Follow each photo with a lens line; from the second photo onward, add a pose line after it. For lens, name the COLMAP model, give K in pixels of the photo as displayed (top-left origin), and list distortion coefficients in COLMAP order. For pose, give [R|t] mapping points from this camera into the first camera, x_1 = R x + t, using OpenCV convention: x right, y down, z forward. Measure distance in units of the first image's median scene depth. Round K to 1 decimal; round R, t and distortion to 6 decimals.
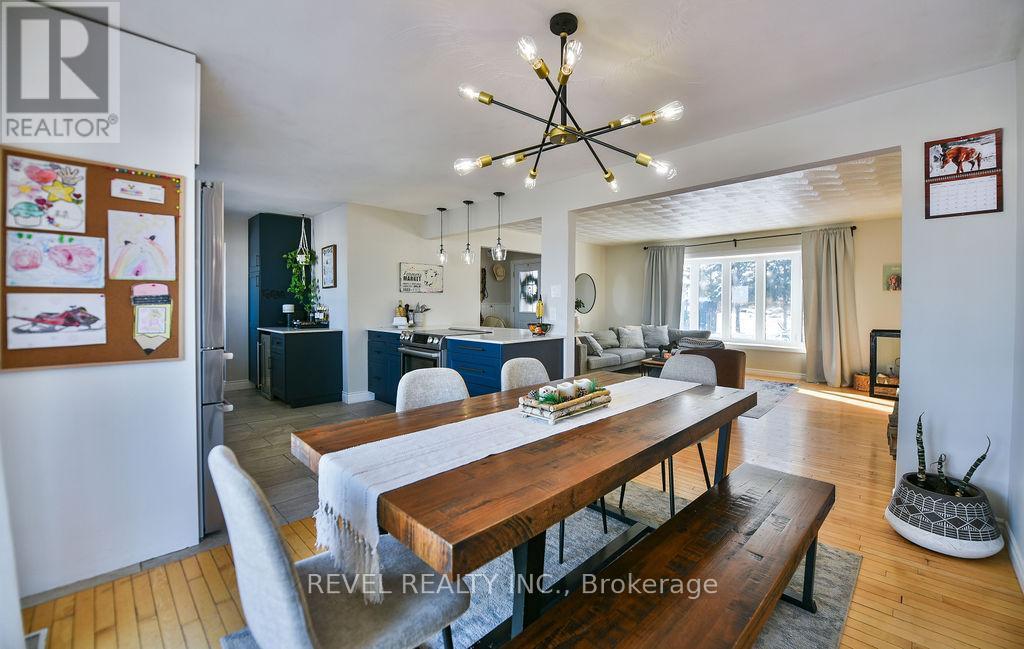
lens RADIAL K [[434.9, 0, 552.7], [0, 434.9, 303.1], [0, 0, 1]] dist [-0.046609, -0.000026]
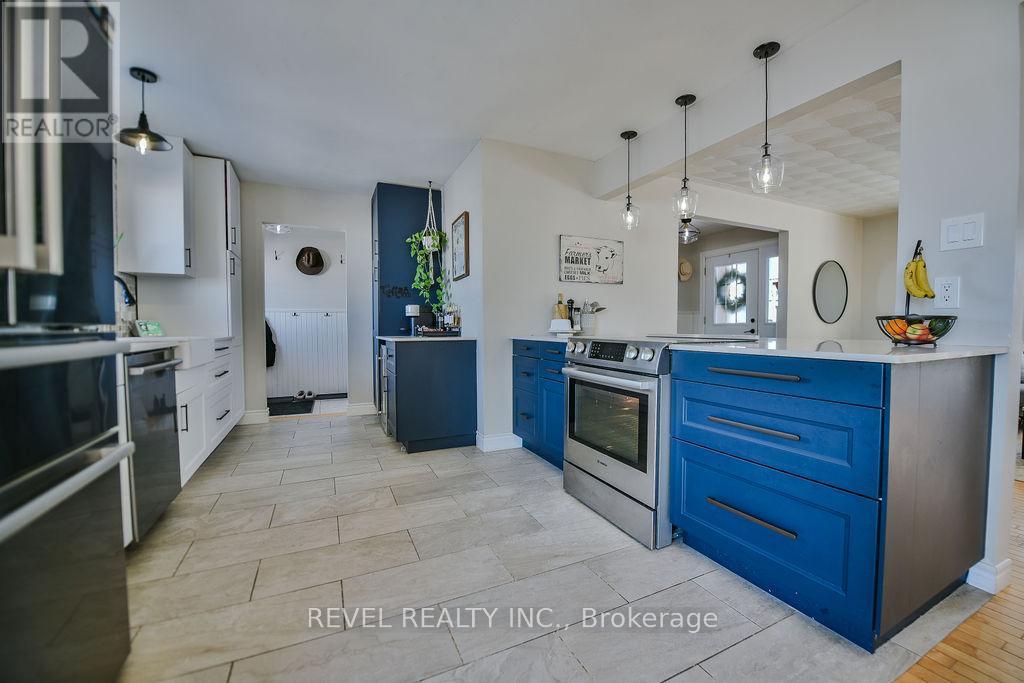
lens RADIAL K [[418.7, 0, 527.6], [0, 418.7, 340.2], [0, 0, 1]] dist [-0.017780, -0.000254]
pose [[0.928641, 0.010912, -0.370818, -0.165372], [-0.000285, 0.999588, 0.028699, 0.043846], [0.370979, -0.026545, 0.928262, 0.402066]]
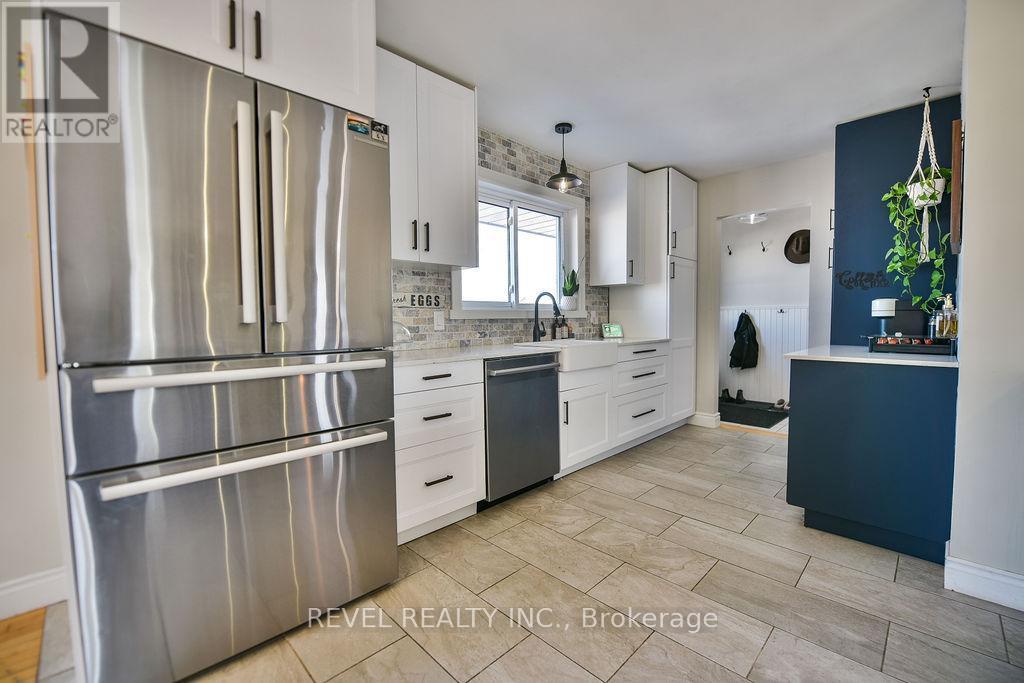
lens RADIAL K [[428.4, 0, 512.0], [0, 428.4, 341.5], [0, 0, 1]] dist [-0.020133, -0.000160]
pose [[-0.041501, 0.051713, -0.997799, -0.136377], [0.005037, 0.998658, 0.051548, 0.024056], [0.999126, -0.002886, -0.041705, 0.613275]]
